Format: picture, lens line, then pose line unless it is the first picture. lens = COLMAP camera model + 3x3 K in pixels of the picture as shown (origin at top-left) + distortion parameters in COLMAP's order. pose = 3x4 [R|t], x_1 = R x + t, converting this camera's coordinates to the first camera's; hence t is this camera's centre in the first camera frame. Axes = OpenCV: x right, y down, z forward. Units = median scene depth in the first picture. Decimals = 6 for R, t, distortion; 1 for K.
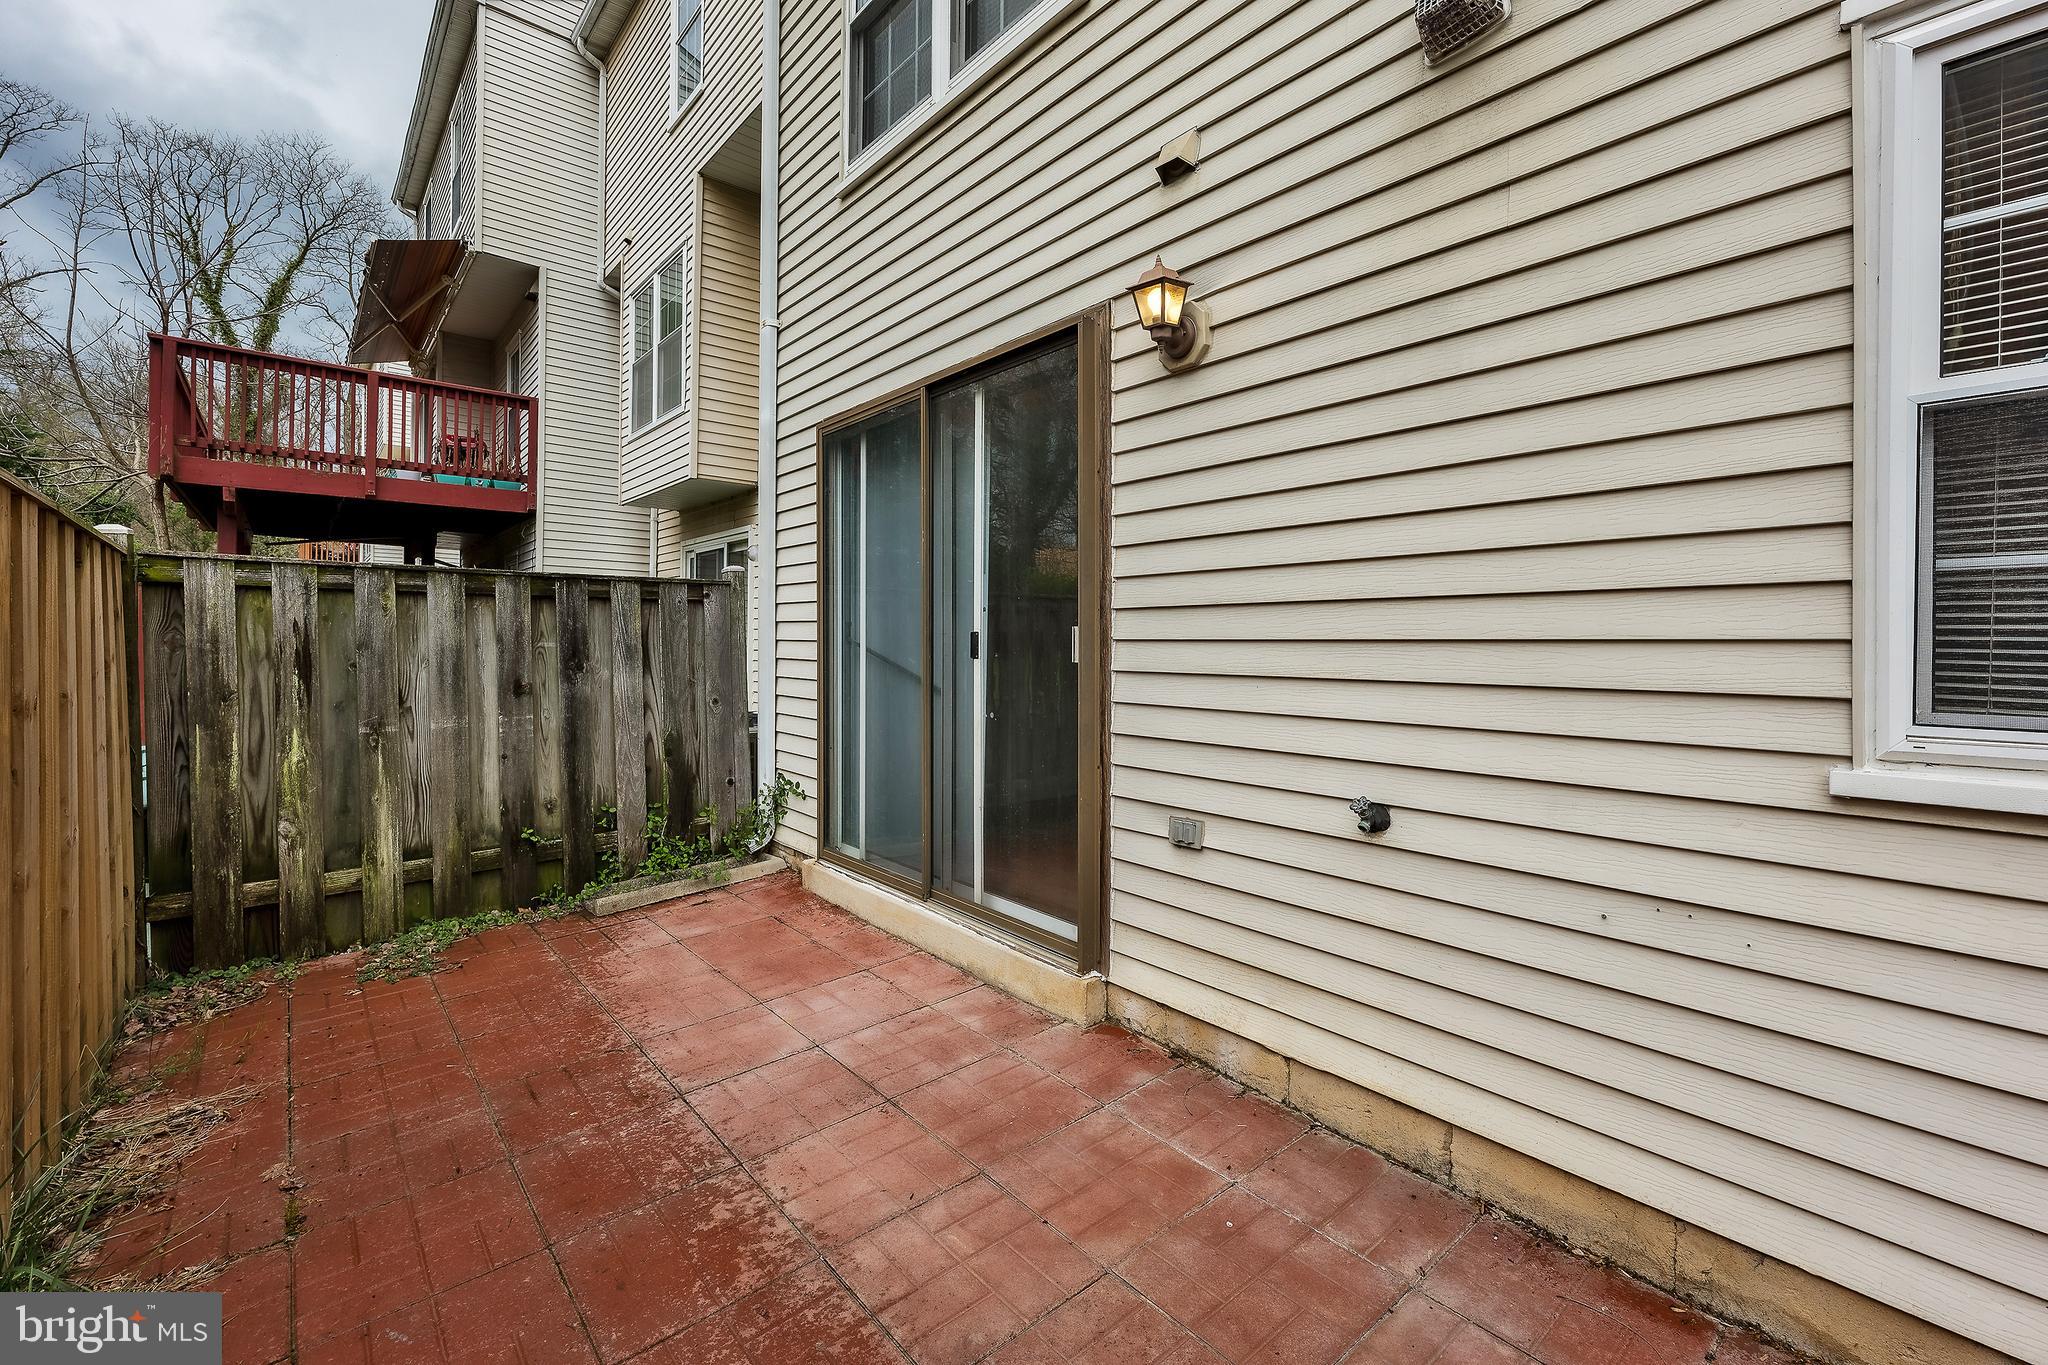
lens RADIAL K [[866.4, 0, 1025.3], [0, 866.4, 638.6], [0, 0, 1]] dist [0.000114, 0.000077]
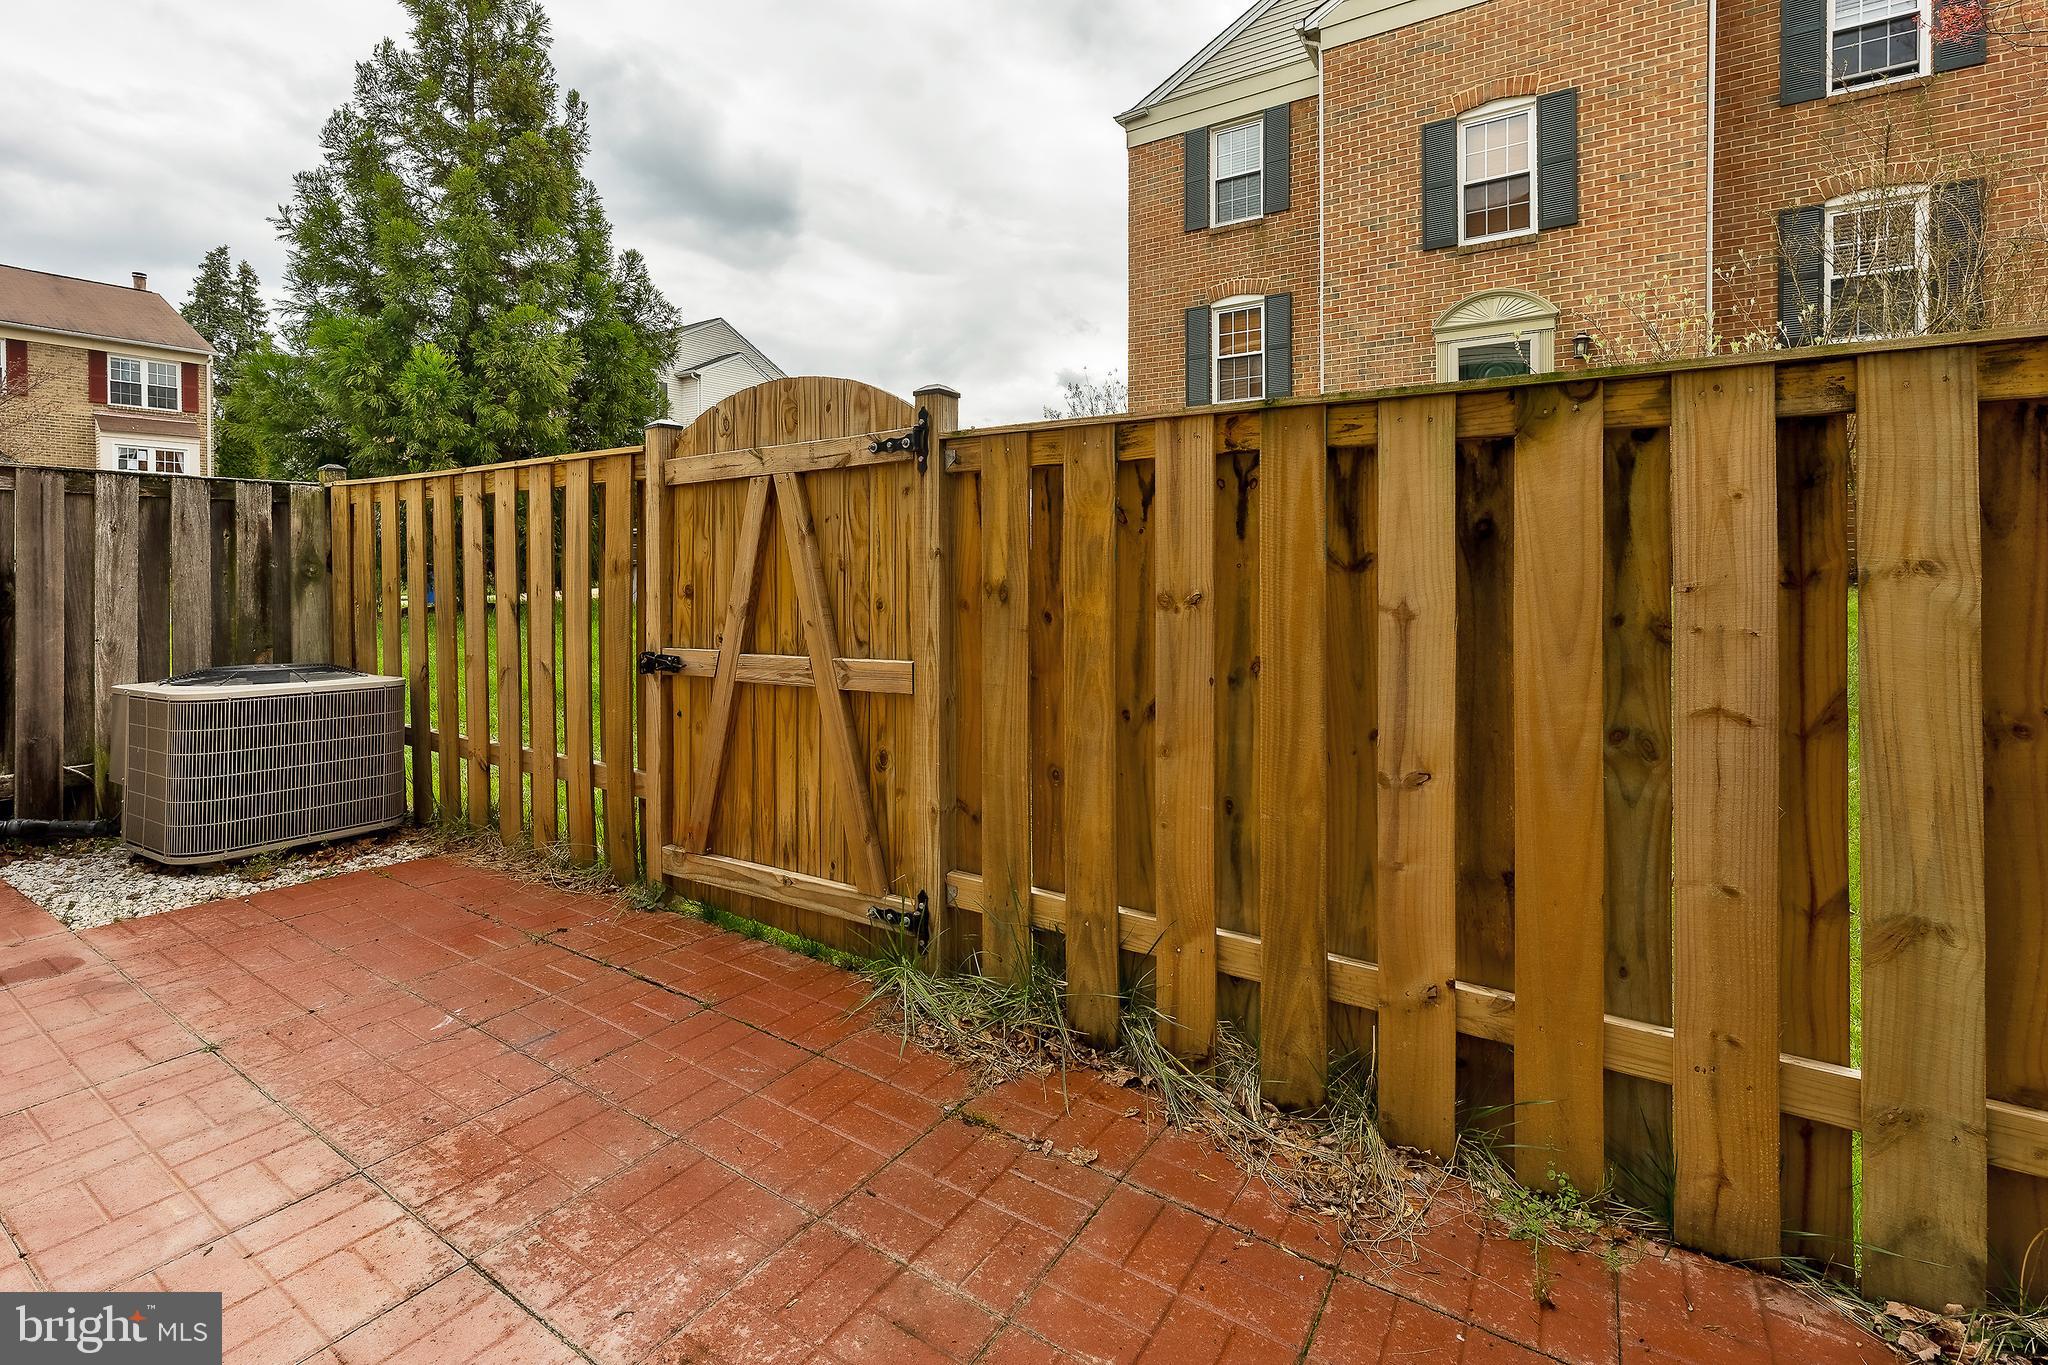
lens RADIAL K [[901.8, 0, 1026.9], [0, 901.8, 570.5], [0, 0, 1]] dist [-0.002638, -0.000159]
pose [[-0.954196, -0.004351, -0.299151, -0.307929], [-0.003520, 0.999988, -0.003316, 0.022957], [0.299162, -0.002111, -0.954200, 1.046958]]
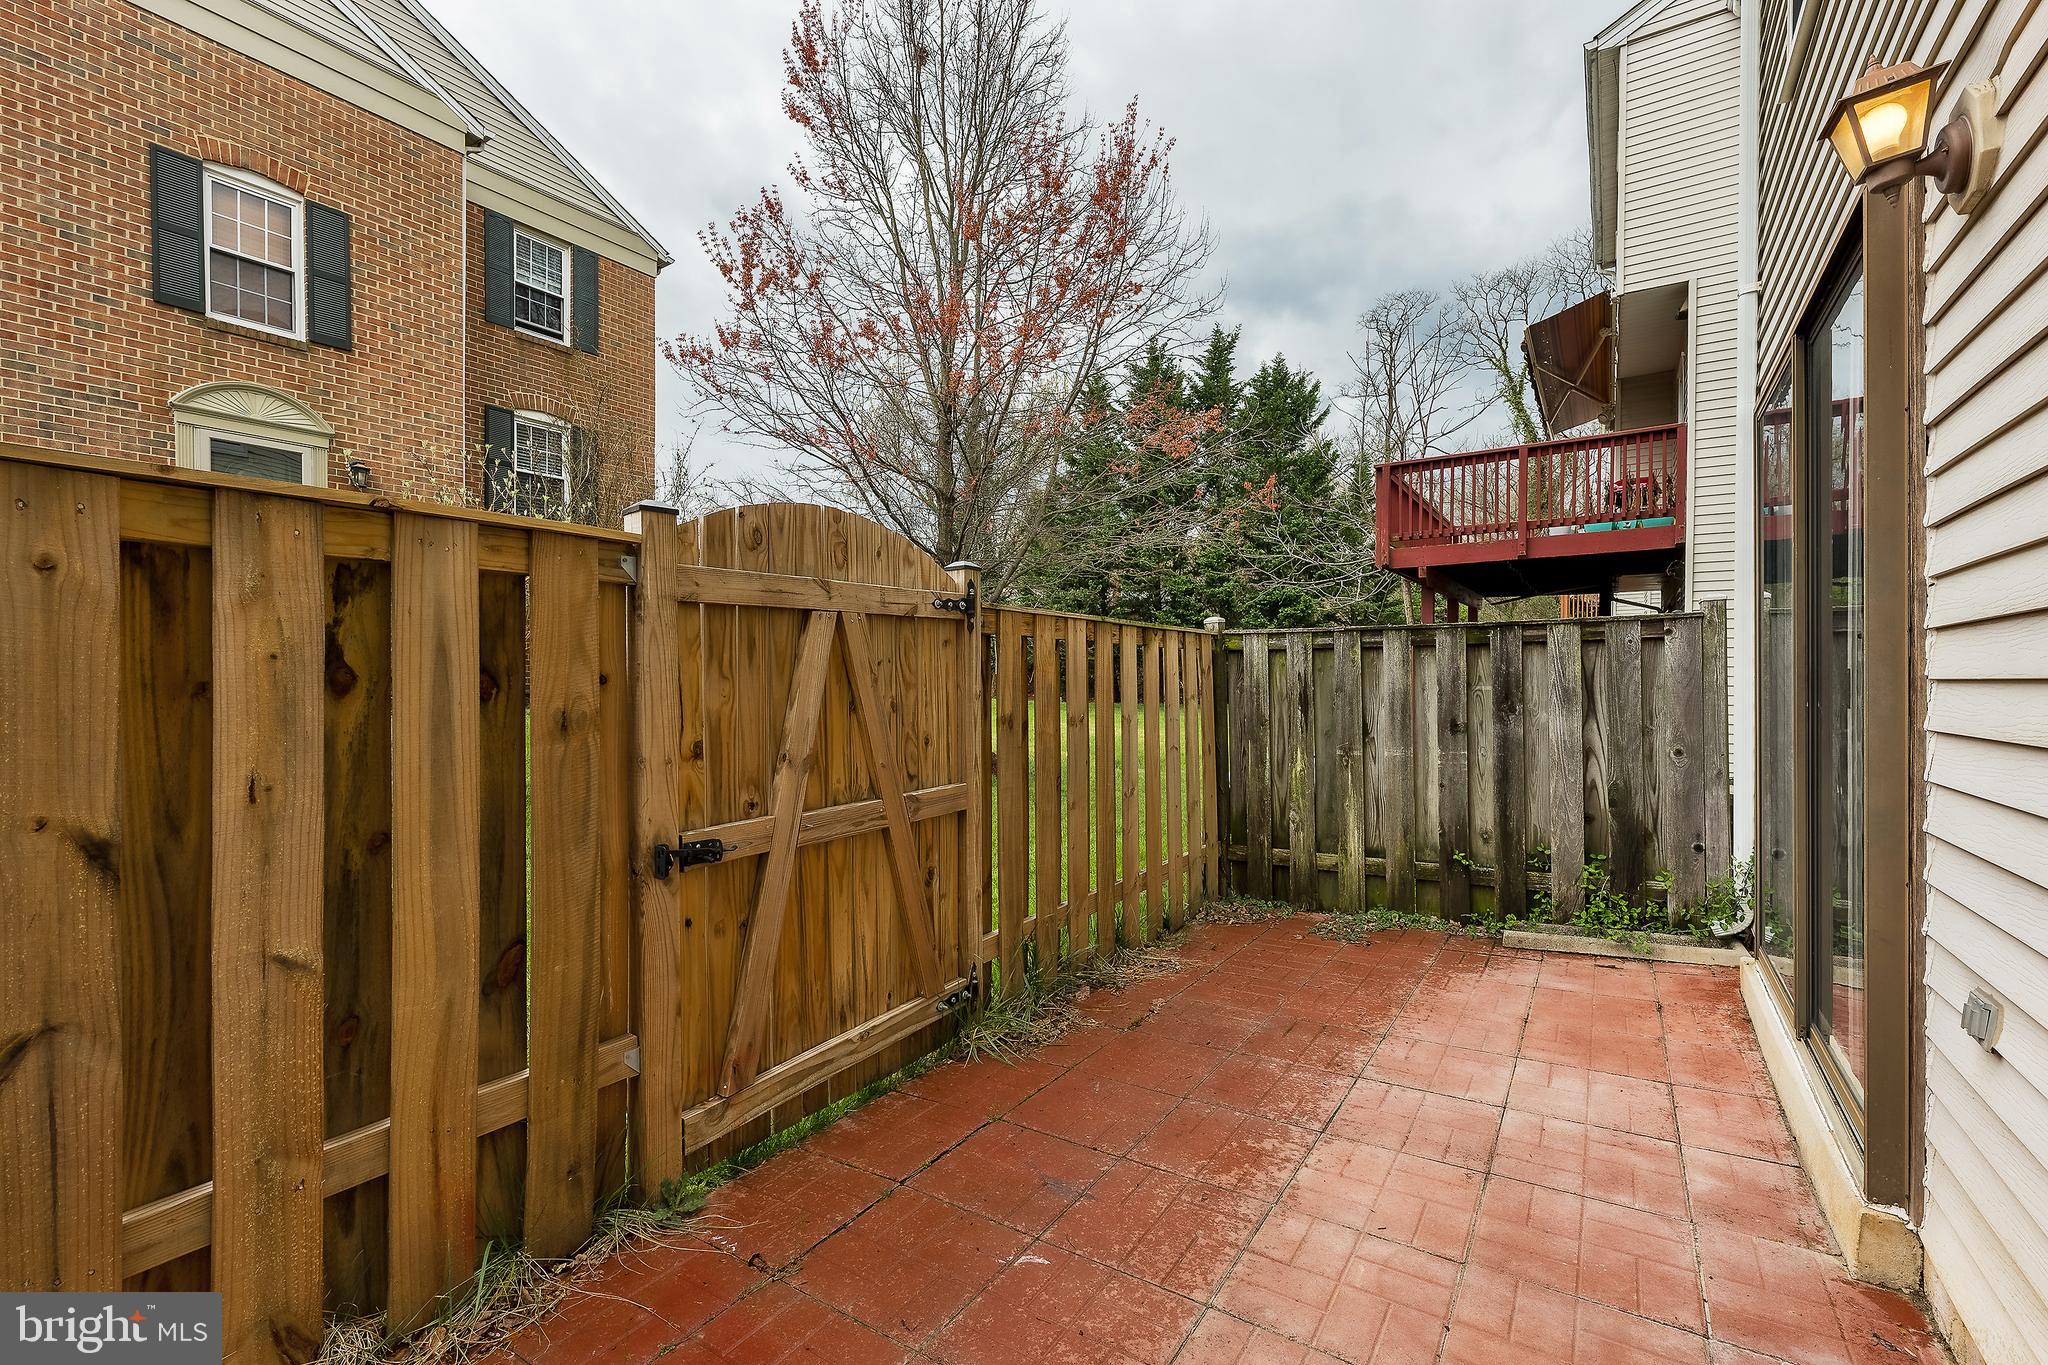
lens RADIAL K [[866.5, 0, 1024.0], [0, 866.5, 682.5], [0, 0, 1]] dist [-0.000534, -0.000088]
pose [[0.268060, -0.008128, -0.963368, 0.396509], [0.010377, 0.999931, -0.005549, -0.000095], [0.963346, -0.008509, 0.268126, 0.171579]]
